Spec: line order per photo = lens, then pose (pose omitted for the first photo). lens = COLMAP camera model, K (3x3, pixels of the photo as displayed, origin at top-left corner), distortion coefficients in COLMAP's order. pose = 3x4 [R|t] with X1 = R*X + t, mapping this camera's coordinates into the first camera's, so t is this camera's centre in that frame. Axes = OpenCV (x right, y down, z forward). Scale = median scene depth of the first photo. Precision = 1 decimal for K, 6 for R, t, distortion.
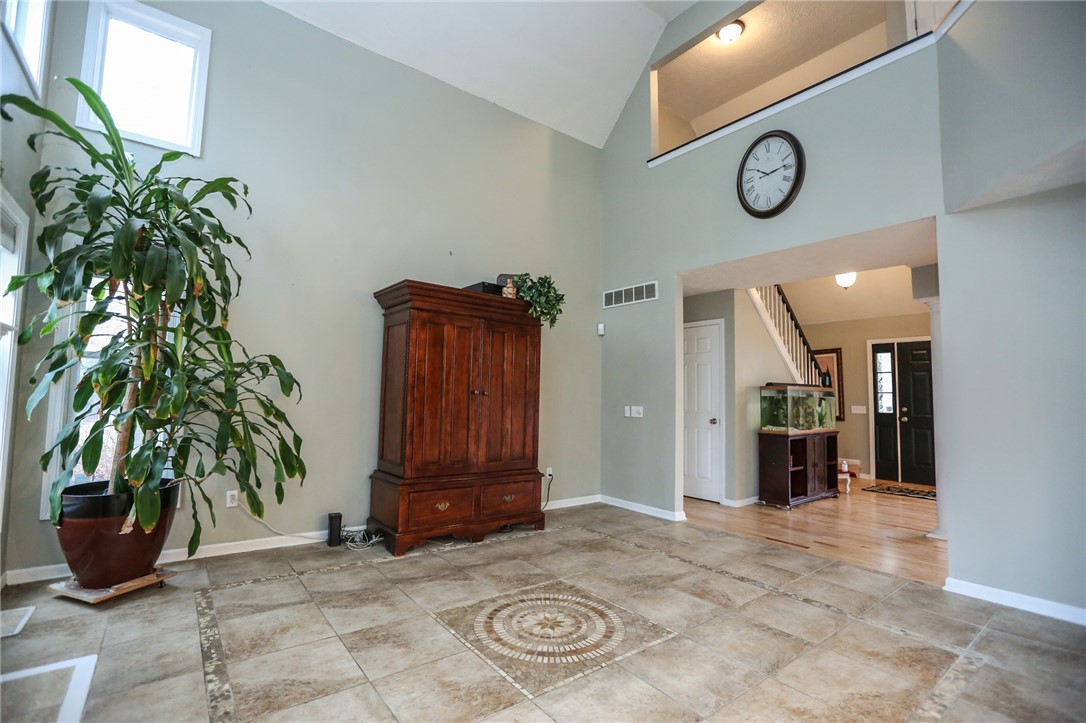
lens RADIAL K [[494.0, 0, 538.4], [0, 494.0, 361.3], [0, 0, 1]] dist [-0.047969, 0.015201]
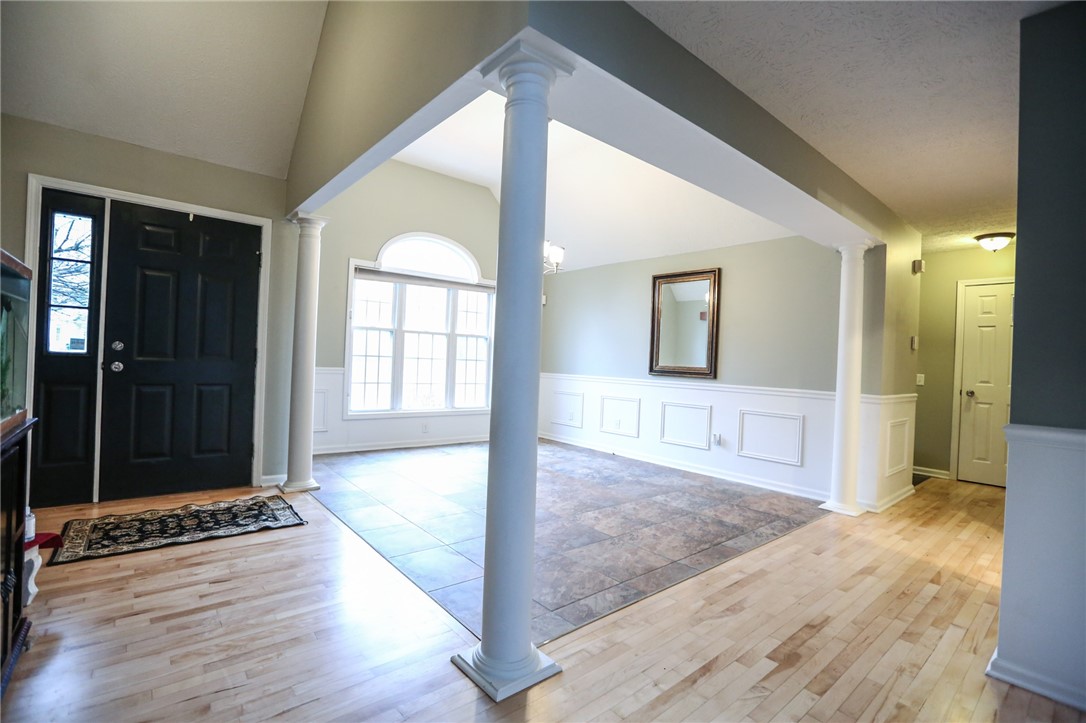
lens RADIAL K [[494.0, 0, 541.9], [0, 494.0, 358.9], [0, 0, 1]] dist [-0.047969, 0.015201]
pose [[-0.055109, -0.017498, 0.998327, 0.728868], [-0.111214, 0.993732, 0.011278, 0.164789], [-0.992267, -0.110406, -0.056709, 1.652689]]
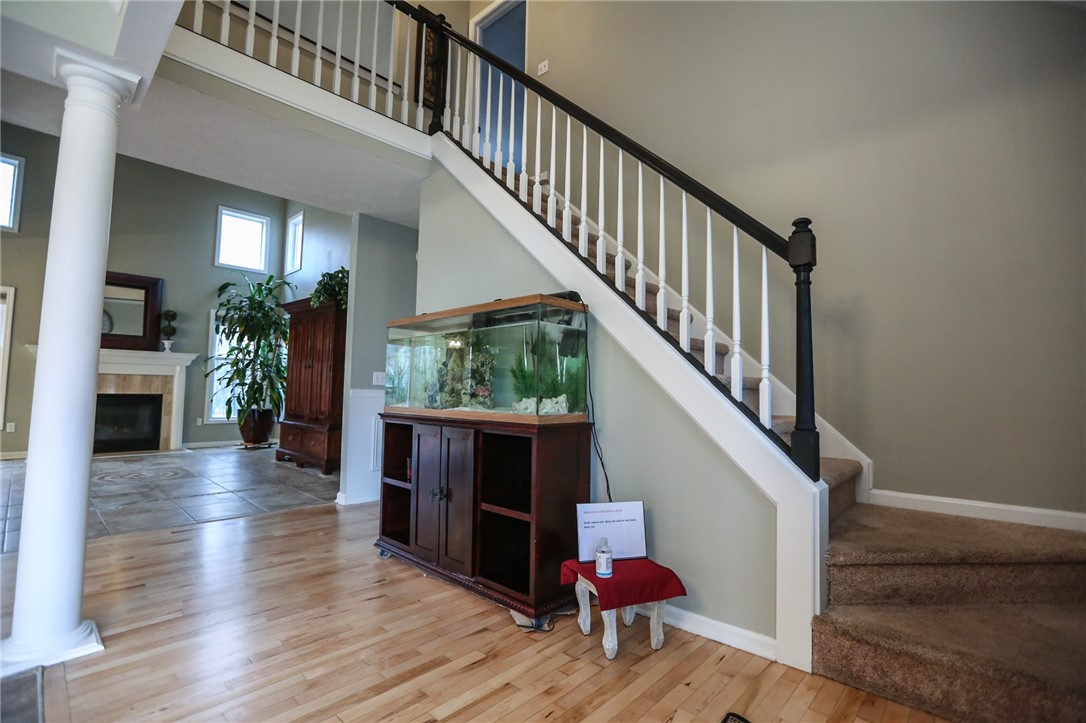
lens RADIAL K [[494.0, 0, 543.5], [0, 494.0, 358.6], [0, 0, 1]] dist [-0.047969, 0.015201]
pose [[0.173497, -0.082410, -0.981380, 2.171222], [0.058769, 0.995583, -0.073213, 0.285189], [0.983079, -0.044973, 0.177574, 2.184406]]
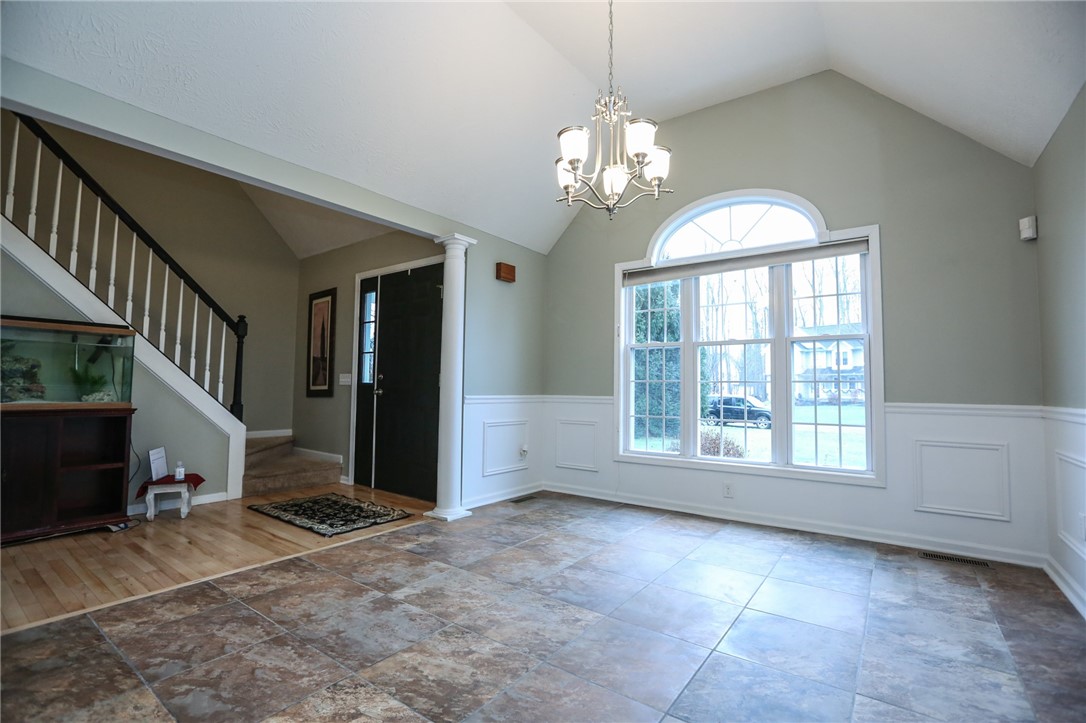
lens RADIAL K [[494.0, 0, 542.5], [0, 494.0, 361.9], [0, 0, 1]] dist [-0.047969, 0.015201]
pose [[0.957421, 0.010235, 0.288514, 2.074563], [-0.015456, 0.999755, 0.015822, 0.175291], [-0.288281, -0.019608, 0.957345, 0.810407]]
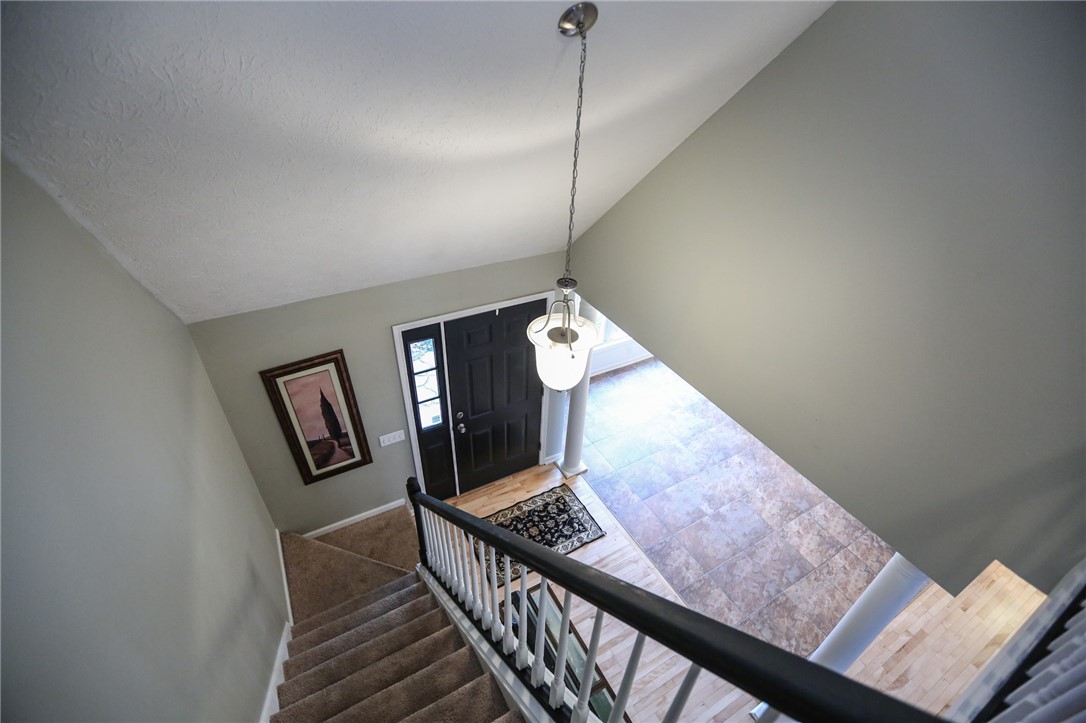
lens RADIAL K [[494.0, 0, 537.4], [0, 494.0, 361.0], [0, 0, 1]] dist [-0.047969, 0.015201]
pose [[0.132973, -0.584908, 0.800126, 0.826145], [-0.098487, 0.795501, 0.597895, -0.911296], [-0.986214, -0.158306, 0.048174, 2.362512]]
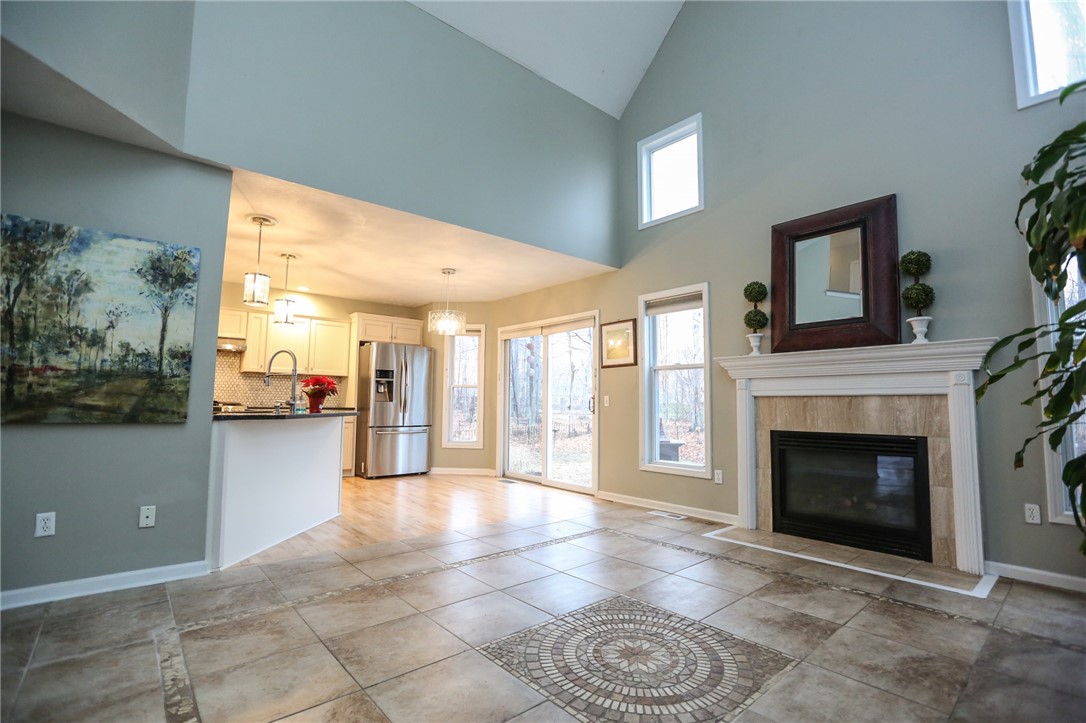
lens RADIAL K [[494.0, 0, 539.8], [0, 494.0, 358.1], [0, 0, 1]] dist [-0.047969, 0.015201]
pose [[-0.997578, -0.036449, -0.059239, 0.224314], [-0.026335, 0.986220, -0.163330, 0.190957], [0.064375, -0.161374, -0.984791, 1.732743]]
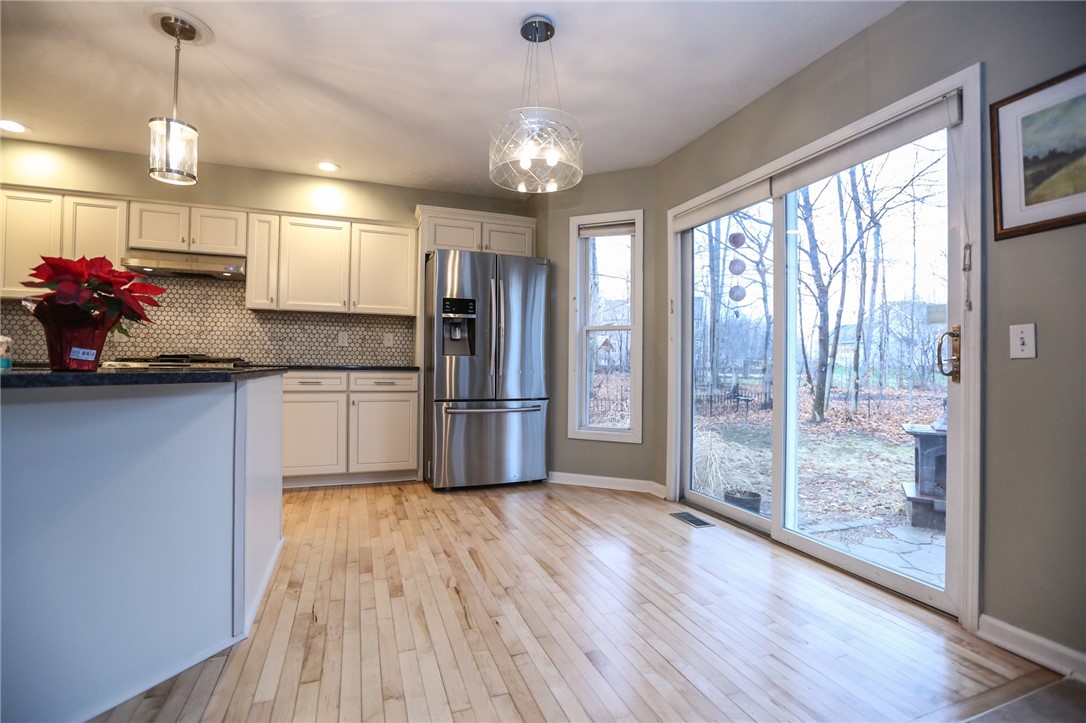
lens RADIAL K [[494.0, 0, 539.2], [0, 494.0, 359.0], [0, 0, 1]] dist [-0.047969, 0.015201]
pose [[-0.958796, -0.026800, 0.282829, 0.244046], [-0.050321, 0.995820, -0.076230, 0.126972], [-0.279604, -0.087321, -0.956136, 0.486869]]
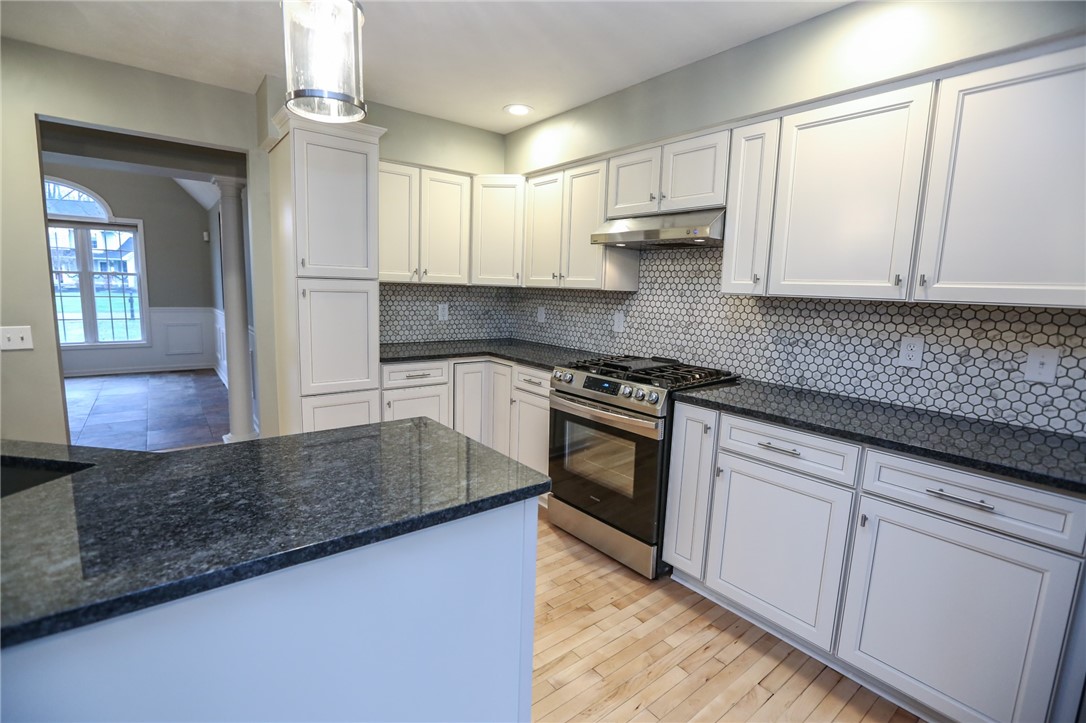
lens RADIAL K [[494.0, 0, 539.3], [0, 494.0, 360.6], [0, 0, 1]] dist [-0.047969, 0.015201]
pose [[-0.024612, -0.164307, 0.986102, 0.602404], [-0.107191, 0.981148, 0.160807, -0.077351], [-0.993934, -0.101744, -0.041760, -0.279589]]
